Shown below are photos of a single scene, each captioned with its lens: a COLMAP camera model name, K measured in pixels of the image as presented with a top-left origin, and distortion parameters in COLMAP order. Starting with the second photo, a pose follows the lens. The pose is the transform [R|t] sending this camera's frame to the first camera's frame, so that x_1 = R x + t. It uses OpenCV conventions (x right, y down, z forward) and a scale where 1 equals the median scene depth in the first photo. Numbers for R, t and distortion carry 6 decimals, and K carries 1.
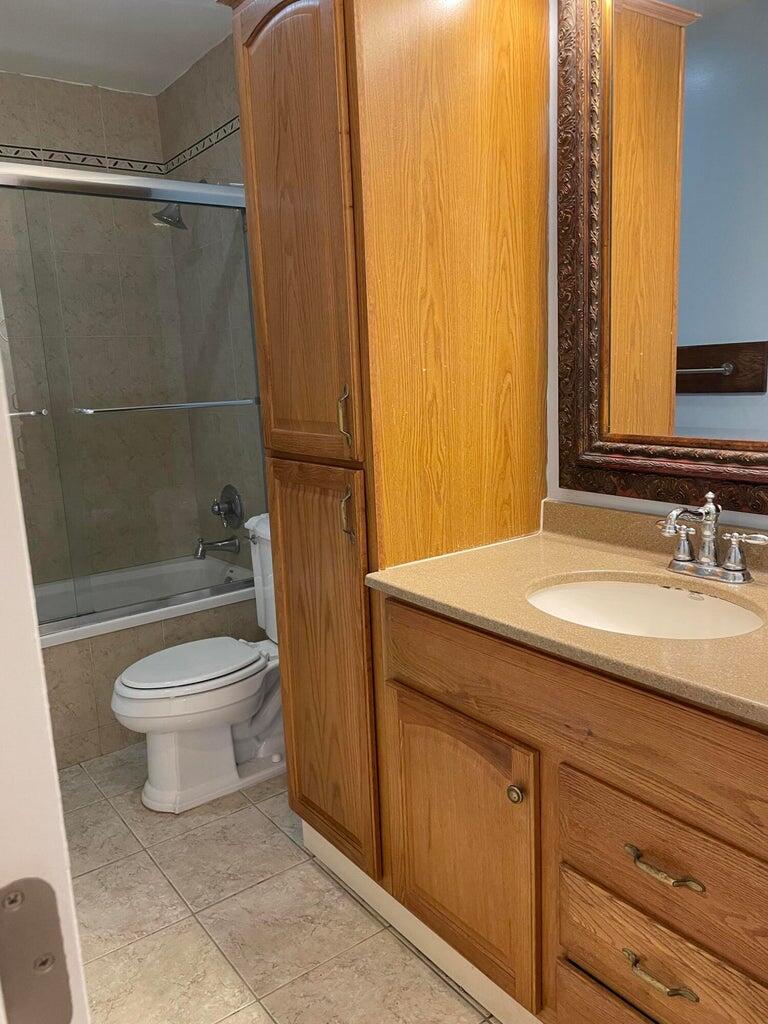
lens RADIAL K [[780.5, 0, 389.2], [0, 780.5, 516.2], [0, 0, 1]] dist [0.072641, -0.079579]
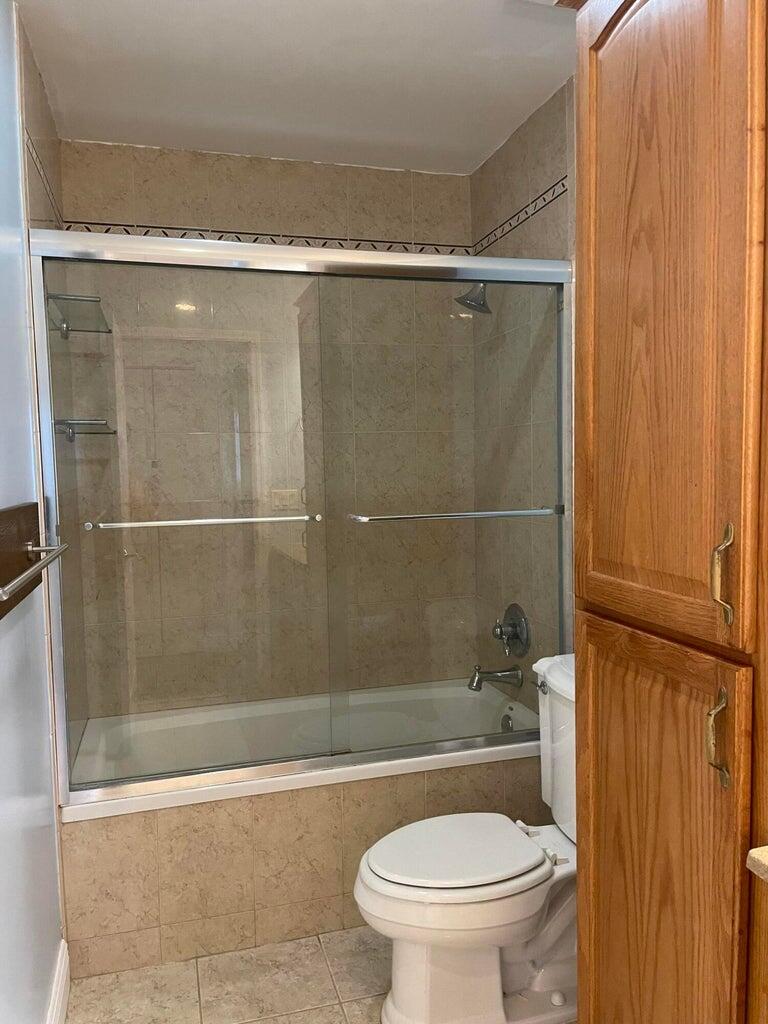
lens RADIAL K [[780.5, 0, 379.0], [0, 780.5, 513.9], [0, 0, 1]] dist [0.072641, -0.079579]
pose [[0.930712, 0.048668, -0.362500, -0.053065], [-0.088235, 0.991711, -0.093399, -0.058593], [0.354950, 0.118913, 0.927292, 0.204407]]
